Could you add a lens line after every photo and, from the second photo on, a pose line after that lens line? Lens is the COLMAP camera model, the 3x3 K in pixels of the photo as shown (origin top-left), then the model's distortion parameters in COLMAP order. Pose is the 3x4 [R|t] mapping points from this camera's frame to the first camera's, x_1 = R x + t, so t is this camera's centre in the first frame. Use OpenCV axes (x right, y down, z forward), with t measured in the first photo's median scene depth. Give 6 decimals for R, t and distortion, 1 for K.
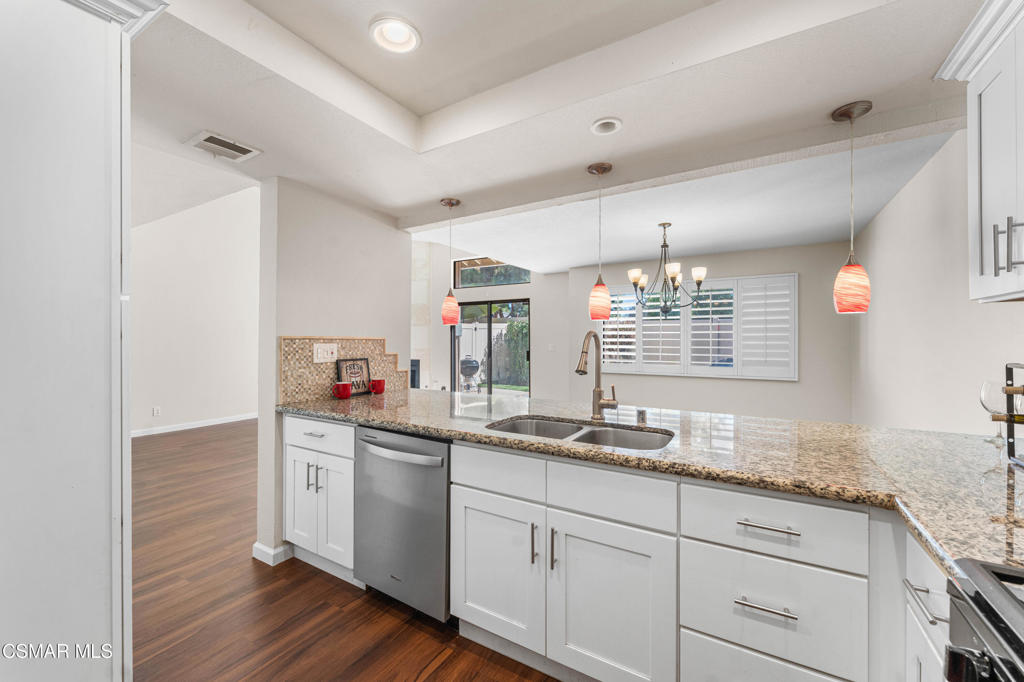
lens RADIAL K [[414.3, 0, 511.3], [0, 414.3, 340.2], [0, 0, 1]] dist [0.001229, 0.000197]
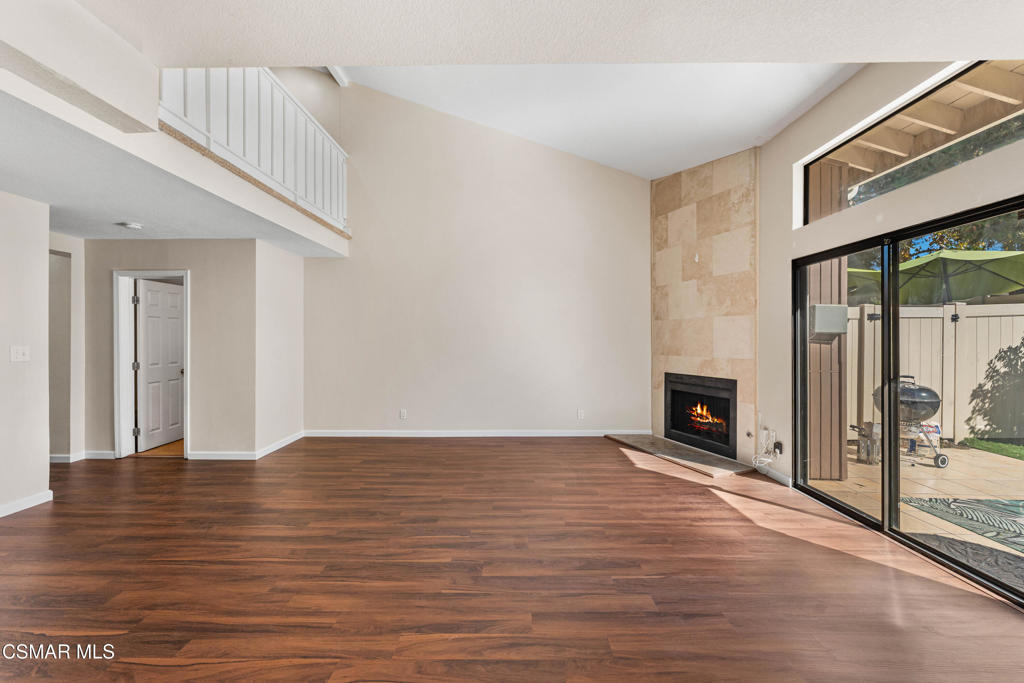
lens RADIAL K [[414.3, 0, 515.2], [0, 414.3, 342.2], [0, 0, 1]] dist [0.001229, 0.000197]
pose [[0.514375, 0.006506, -0.857541, 0.057956], [-0.000221, 0.999972, 0.007453, -0.003399], [0.857565, -0.003644, 0.514362, 0.345539]]
